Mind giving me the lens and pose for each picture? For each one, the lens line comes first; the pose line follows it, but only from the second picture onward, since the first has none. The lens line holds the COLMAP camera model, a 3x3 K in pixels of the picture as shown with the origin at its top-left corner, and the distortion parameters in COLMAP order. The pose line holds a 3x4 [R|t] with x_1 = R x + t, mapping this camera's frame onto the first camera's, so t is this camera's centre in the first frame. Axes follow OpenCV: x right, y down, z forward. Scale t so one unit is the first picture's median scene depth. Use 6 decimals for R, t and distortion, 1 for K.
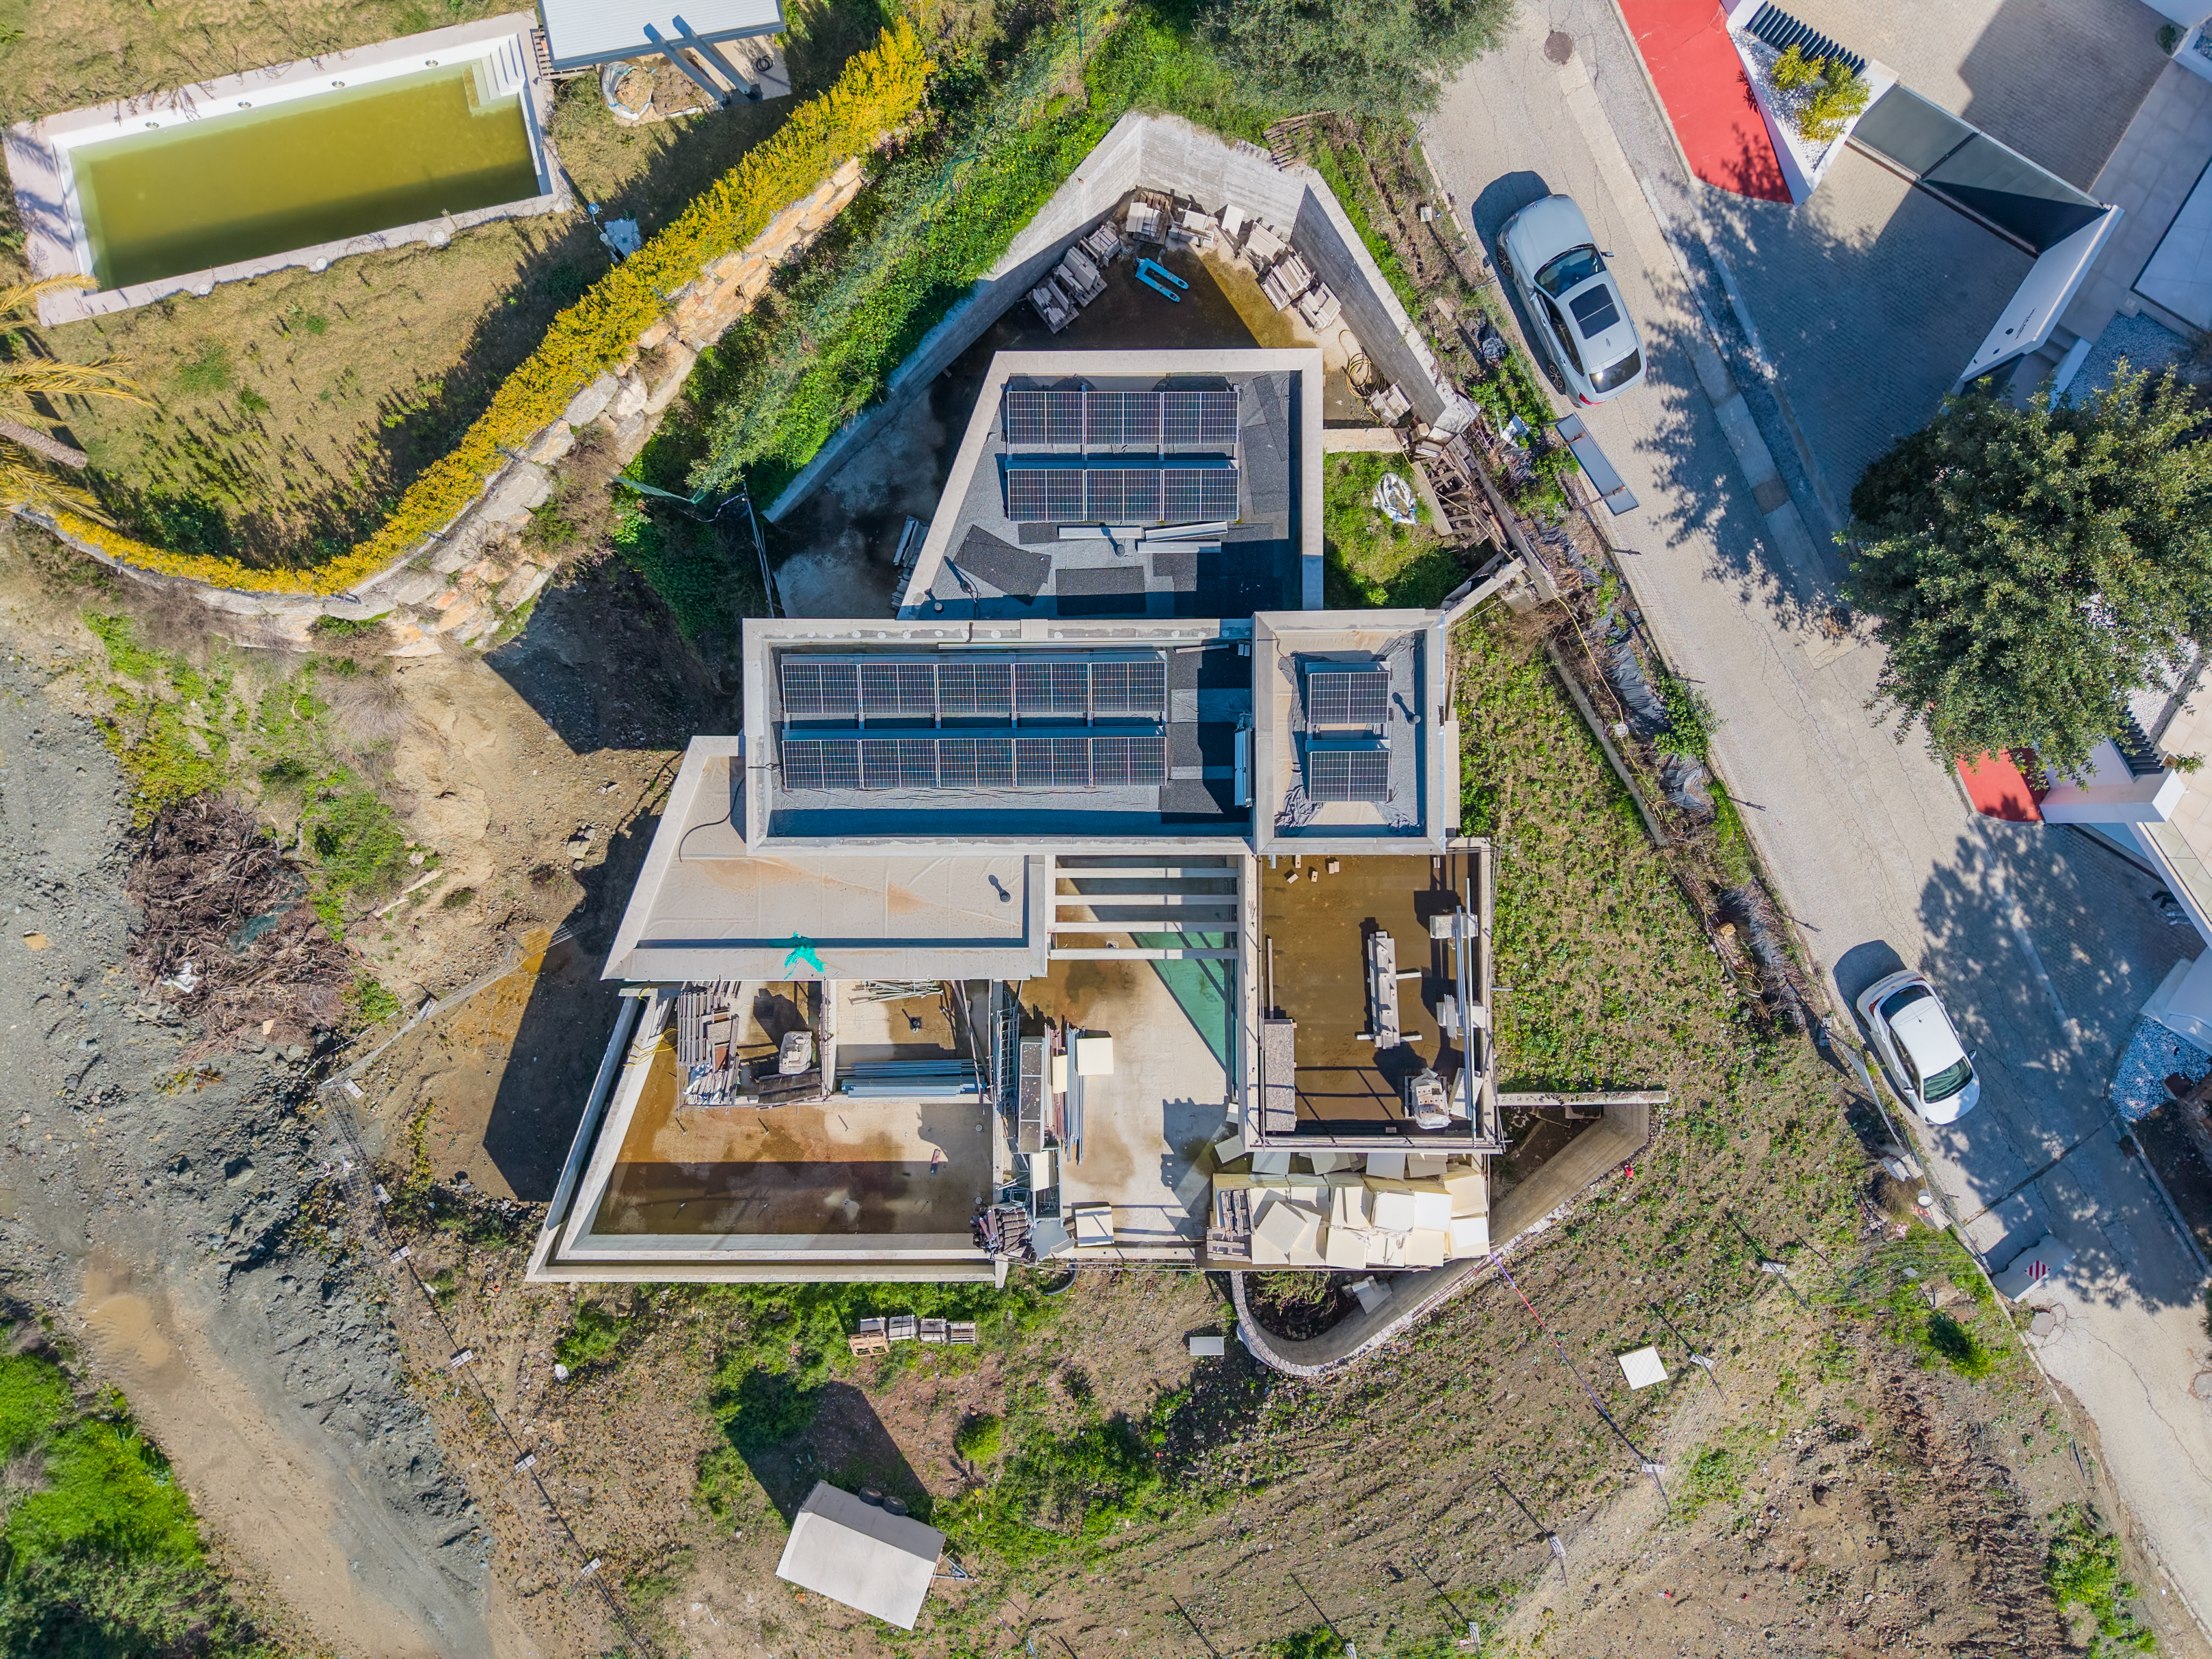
lens RADIAL K [[1438.2, 0, 1106.0], [0, 1438.2, 829.5], [0, 0, 1]] dist [0.005716, -0.000146]
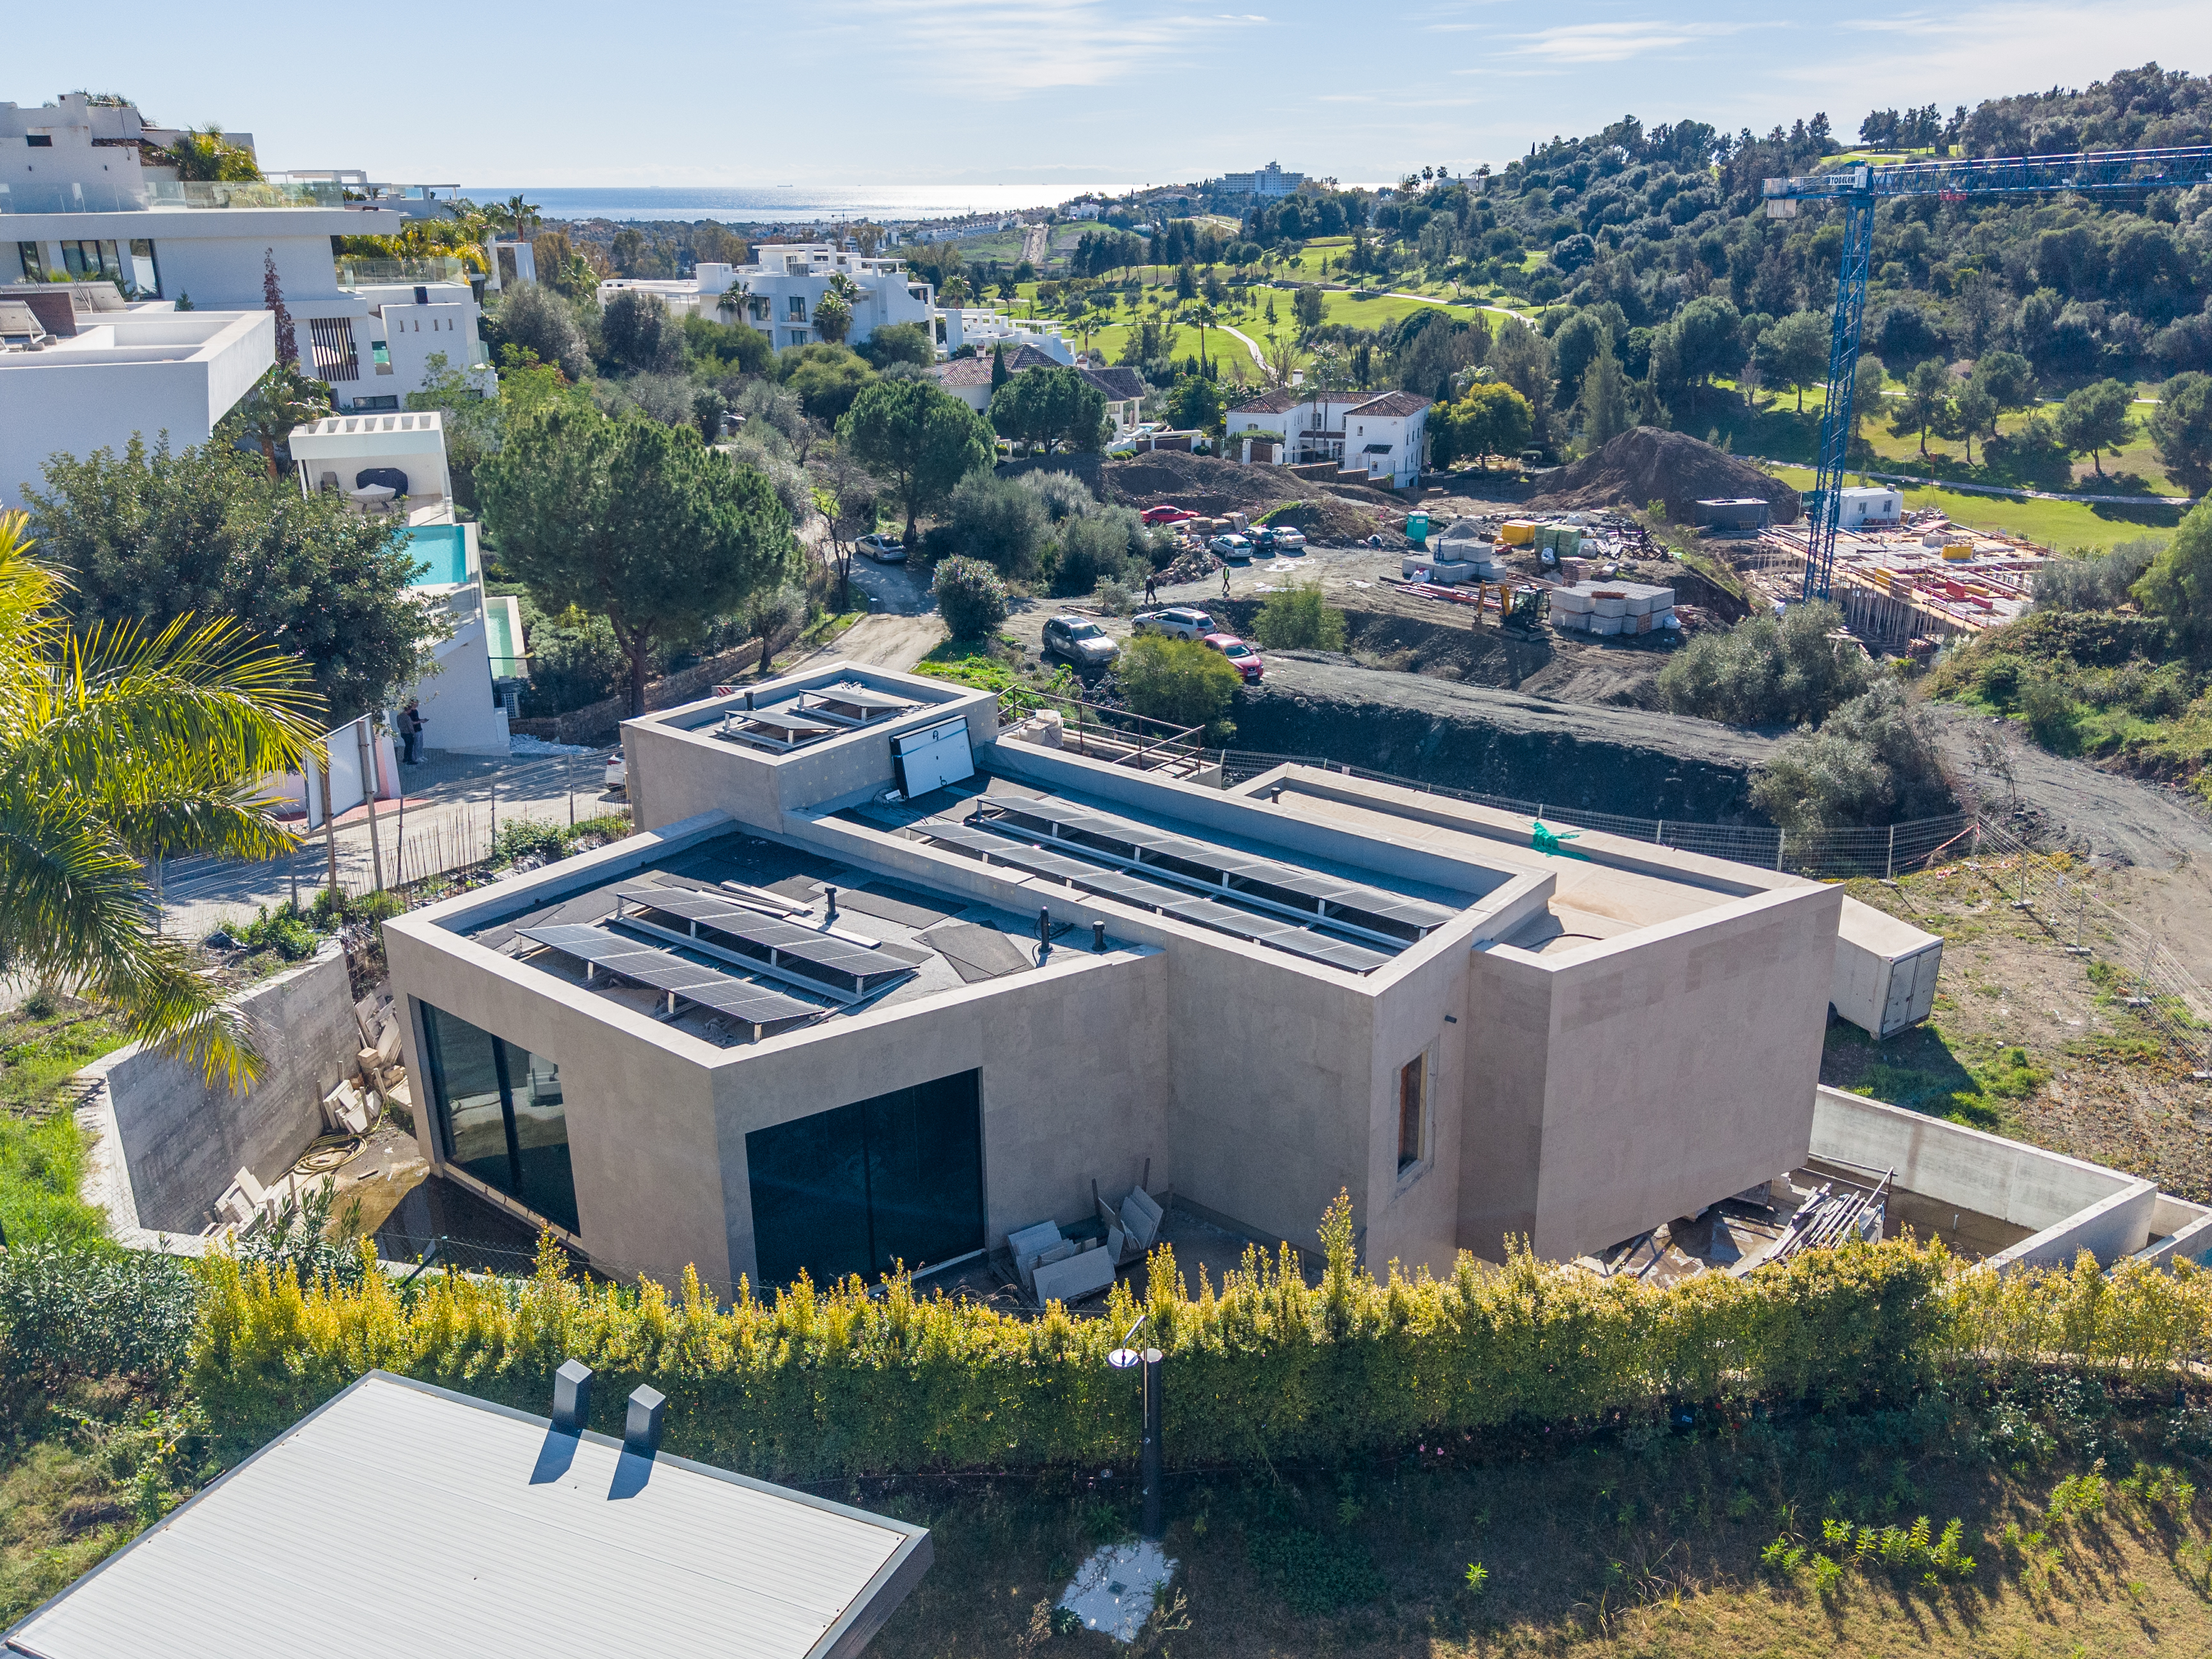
lens RADIAL K [[1764.1, 0, 1106.0], [0, 1764.1, 829.5], [0, 0, 1]] dist [0.014542, 0.002549]
pose [[-0.769793, -0.207854, 0.603502, -0.553479], [0.638013, -0.278592, 0.717862, -0.669102], [0.018921, 0.937648, 0.347072, 0.678957]]
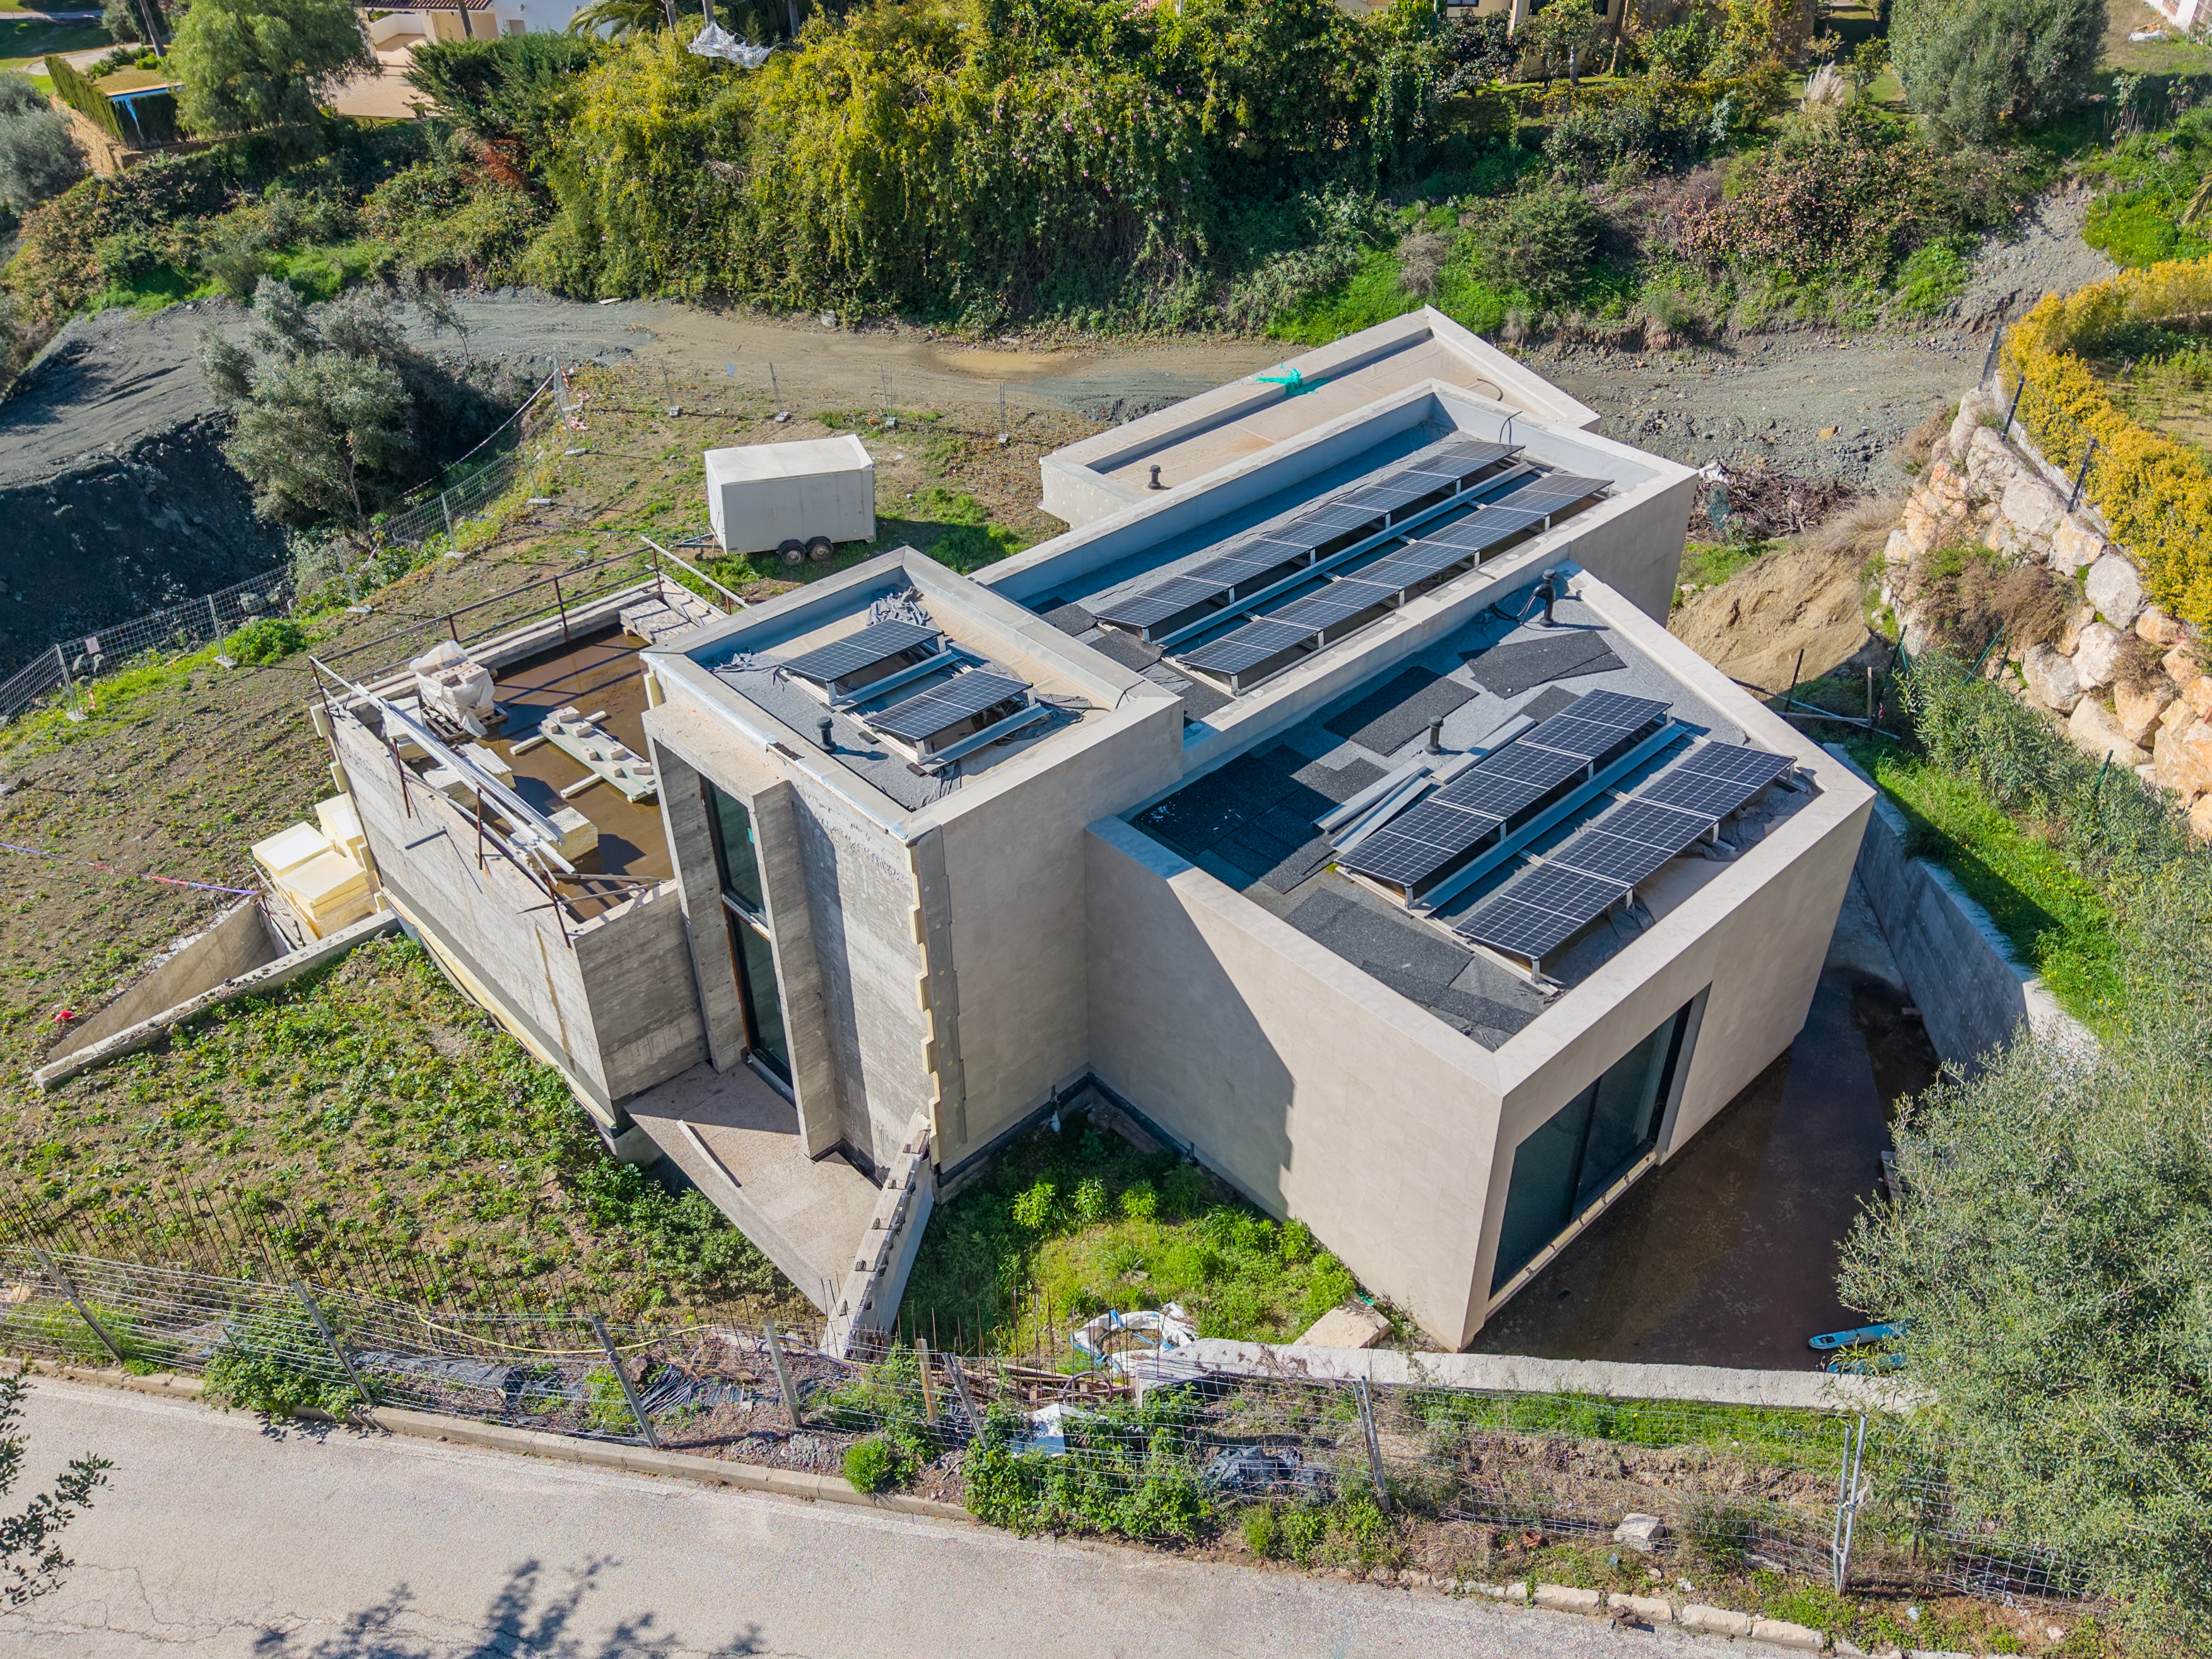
lens RADIAL K [[1764.0, 0, 1106.0], [0, 1764.0, 829.5], [0, 0, 1]] dist [0.014542, 0.002549]
pose [[-0.737038, 0.416966, -0.531896, 0.472344], [-0.675652, -0.435495, 0.594843, -0.519628], [0.016391, 0.797799, 0.602701, 0.603359]]
